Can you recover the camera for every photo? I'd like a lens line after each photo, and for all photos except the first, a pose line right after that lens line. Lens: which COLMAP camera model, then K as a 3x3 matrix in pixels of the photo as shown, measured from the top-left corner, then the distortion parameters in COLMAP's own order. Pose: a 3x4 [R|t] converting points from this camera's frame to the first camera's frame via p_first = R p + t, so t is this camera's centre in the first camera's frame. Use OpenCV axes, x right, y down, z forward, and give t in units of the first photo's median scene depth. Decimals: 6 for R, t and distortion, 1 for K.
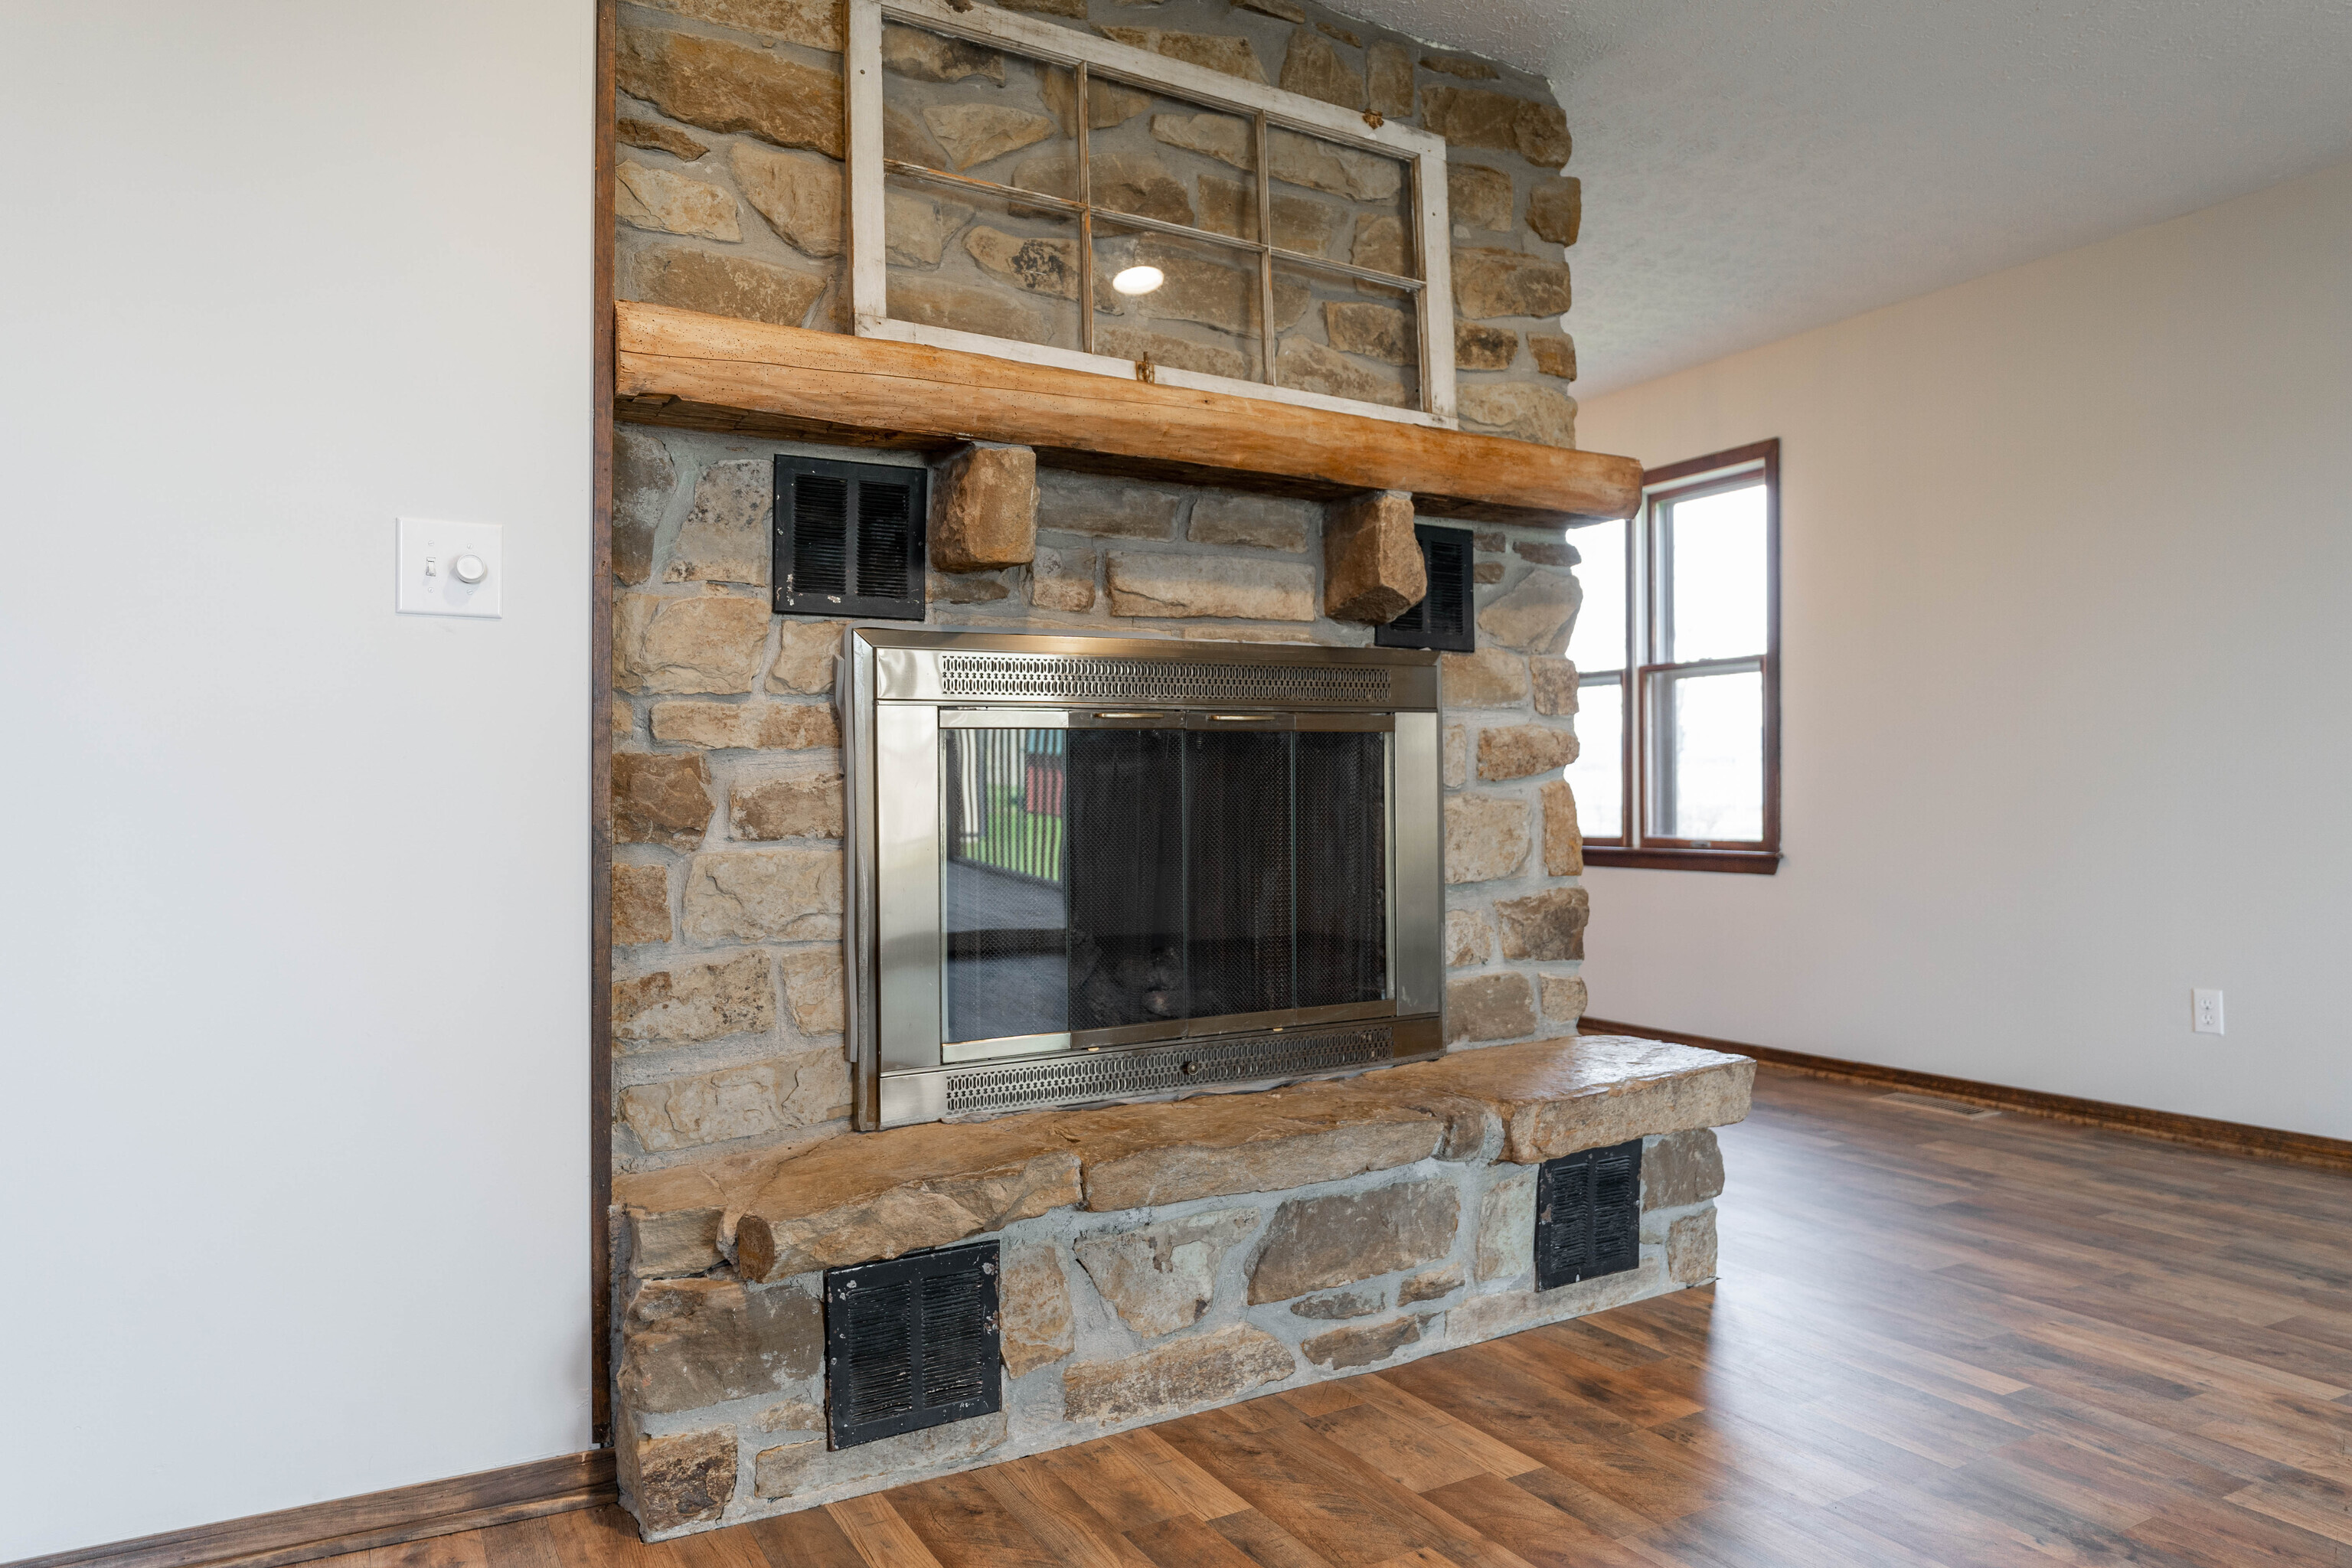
lens RADIAL K [[1574.4, 0, 1180.8], [0, 1574.4, 794.9], [0, 0, 1]] dist [0.003245, -0.004107]
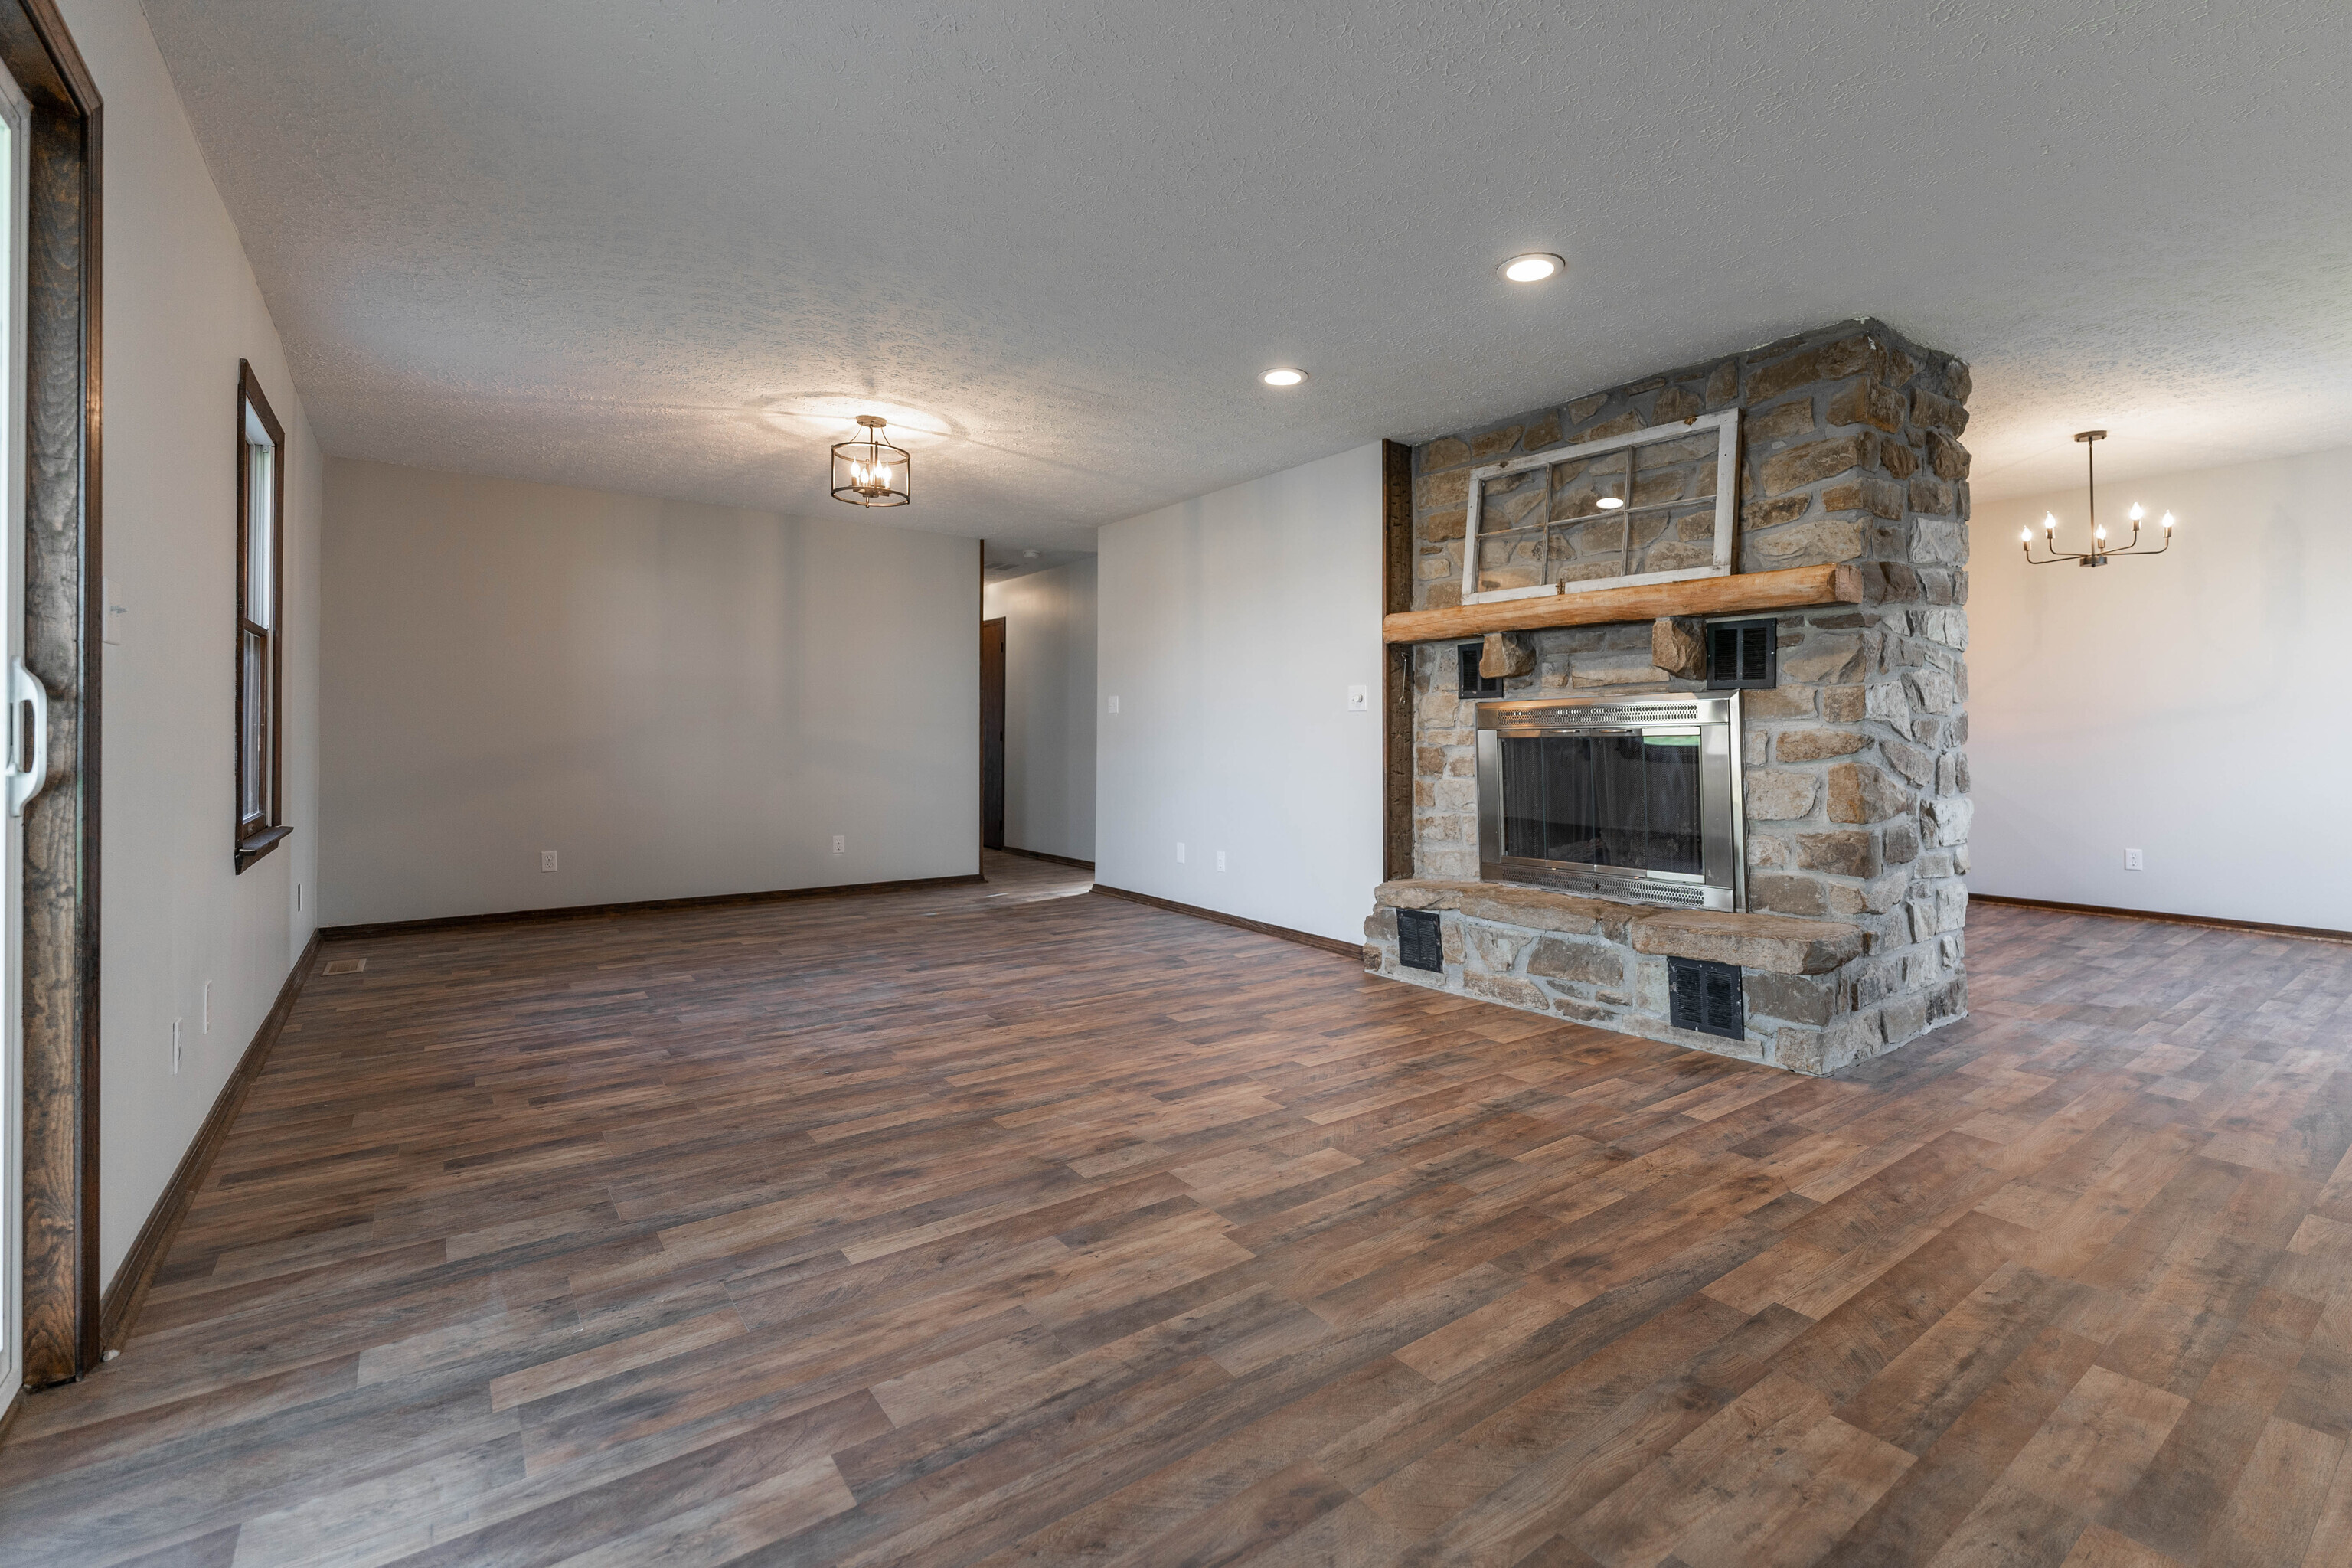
lens RADIAL K [[1037.1, 0, 1225.0], [0, 1037.1, 726.2], [0, 0, 1]] dist [-0.000940, -0.000072]
pose [[0.123817, -0.003049, -0.992300, 1.542483], [0.005241, 0.999983, -0.002418, -0.060200], [0.992291, -0.004901, 0.123831, 0.314474]]
